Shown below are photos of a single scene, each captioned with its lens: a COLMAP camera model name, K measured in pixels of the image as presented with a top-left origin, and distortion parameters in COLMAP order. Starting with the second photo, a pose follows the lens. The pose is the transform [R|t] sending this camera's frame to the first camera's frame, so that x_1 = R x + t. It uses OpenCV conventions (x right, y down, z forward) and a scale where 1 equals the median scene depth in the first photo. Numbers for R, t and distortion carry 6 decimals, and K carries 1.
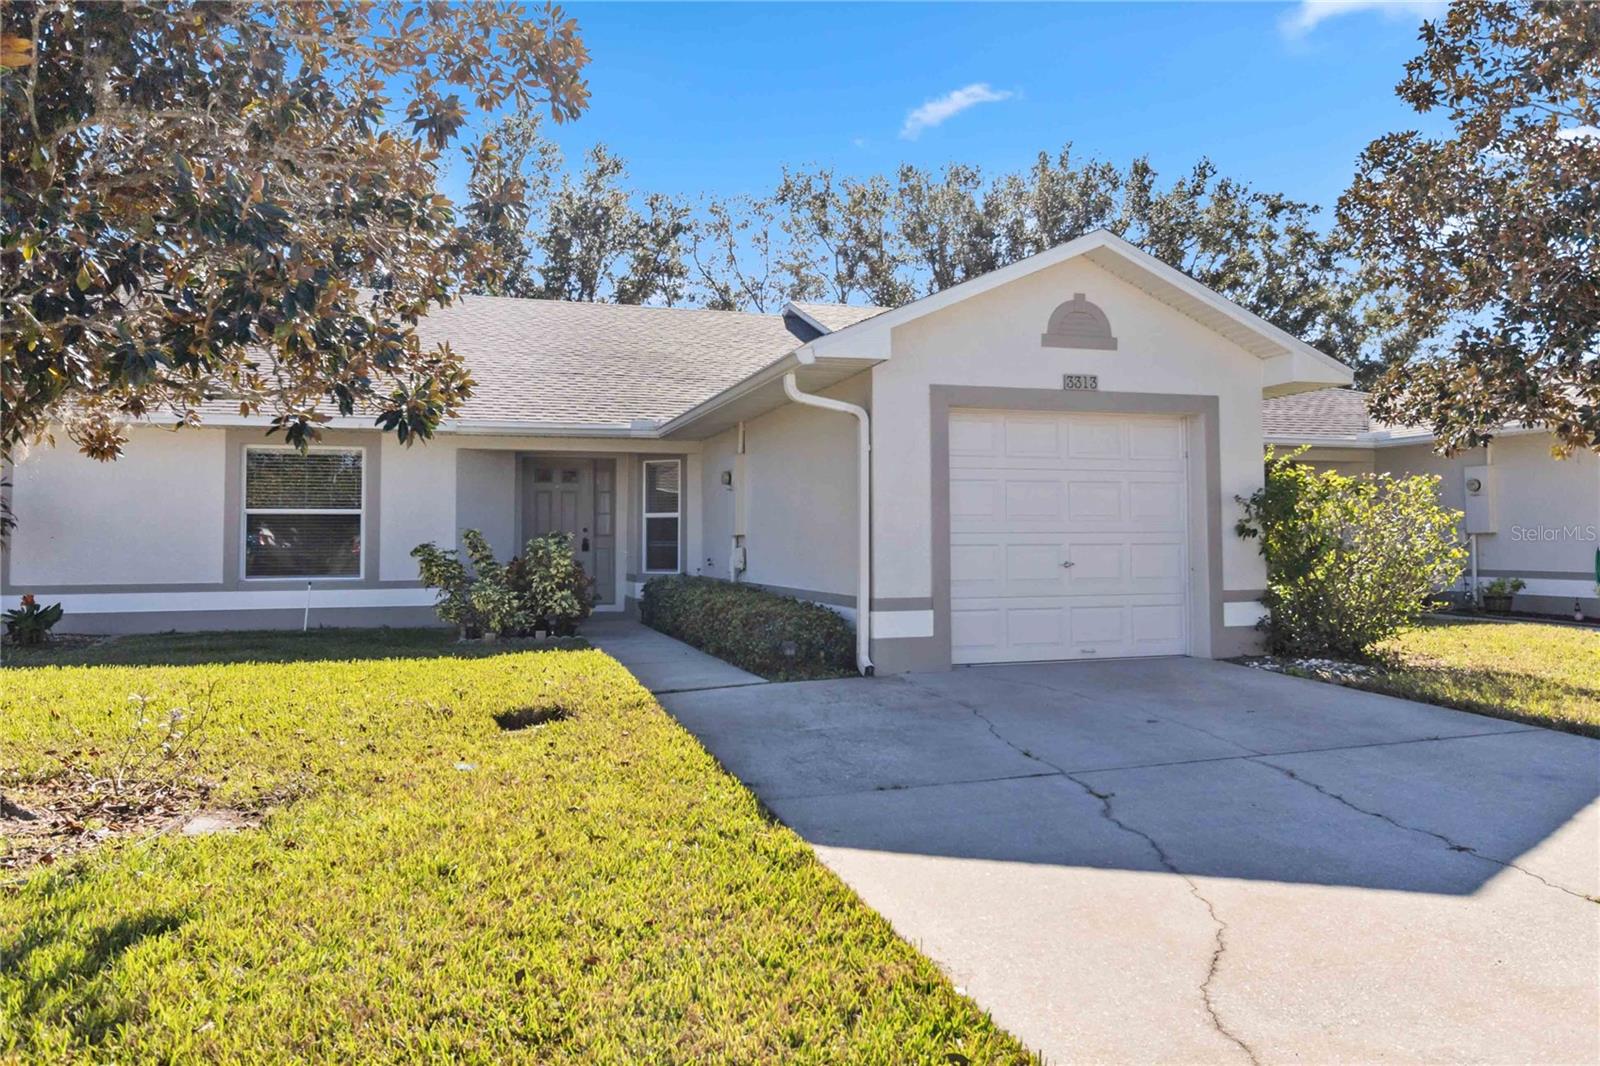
lens RADIAL K [[1096.2, 0, 802.4], [0, 1096.2, 499.0], [0, 0, 1]] dist [0.006276, 0.004675]
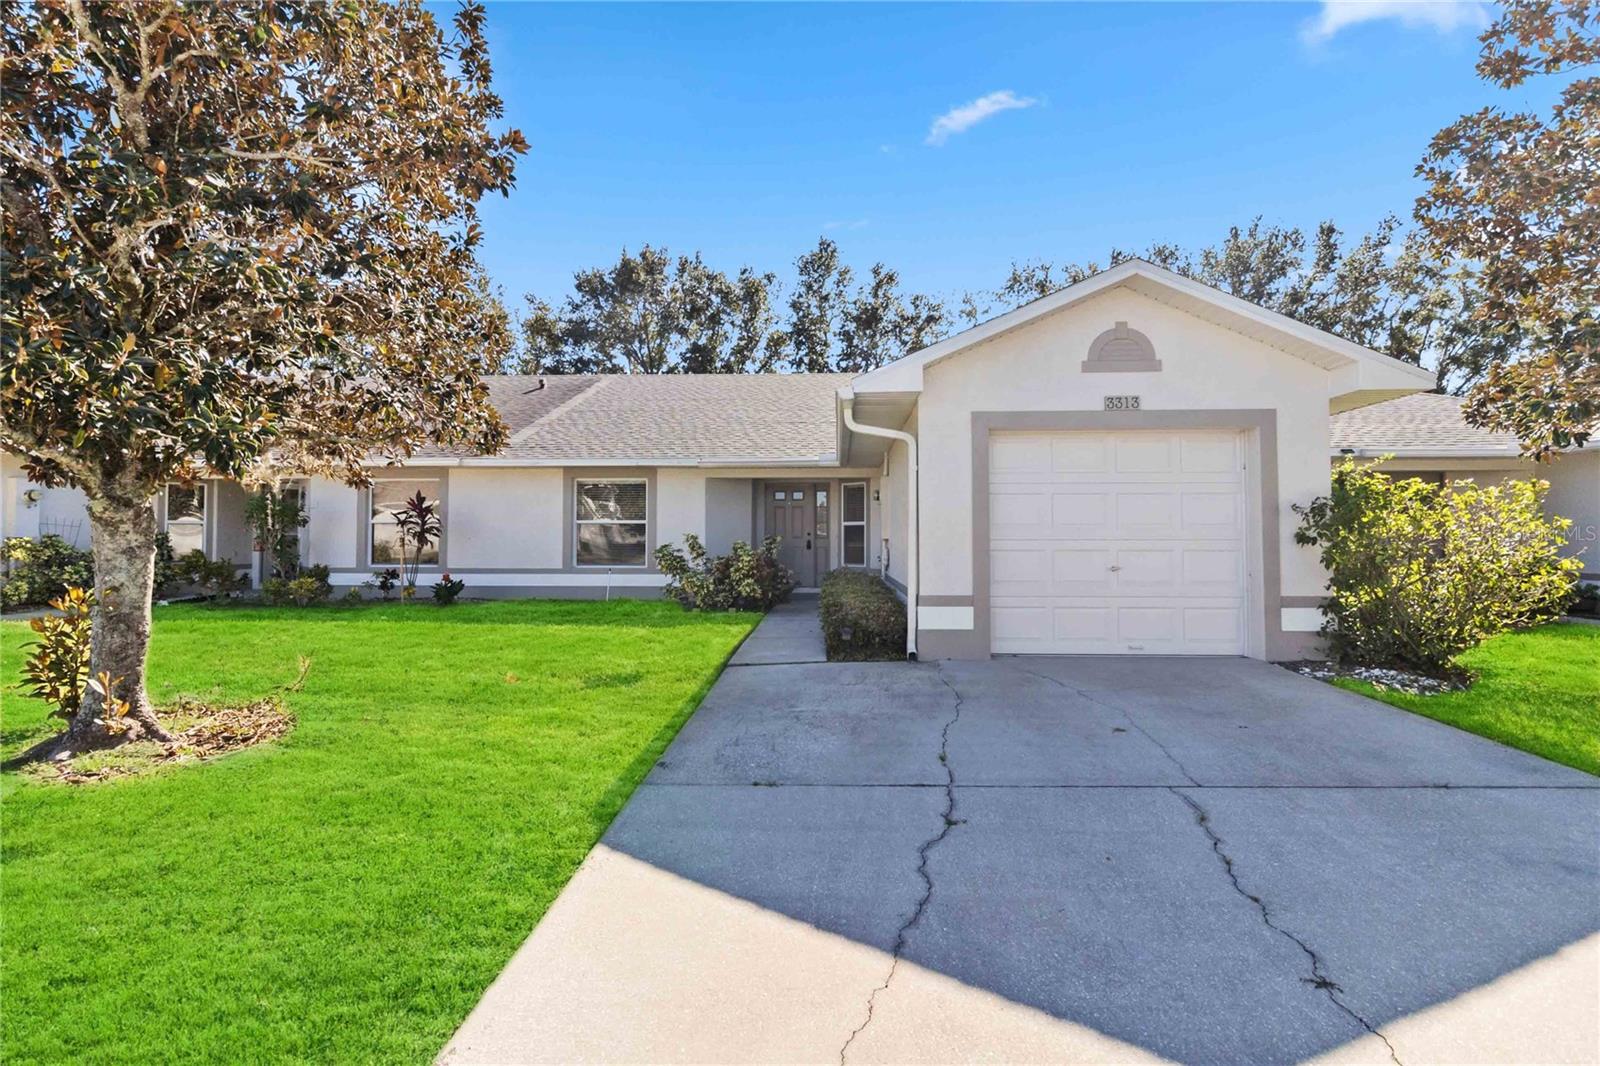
lens RADIAL K [[737.0, 0, 804.5], [0, 737.0, 521.4], [0, 0, 1]] dist [0.000569, 0.001060]
pose [[0.938481, -0.003465, -0.345314, 0.202745], [0.008534, 0.999877, 0.013160, -0.000629], [0.345226, -0.015297, 0.938395, 0.191475]]
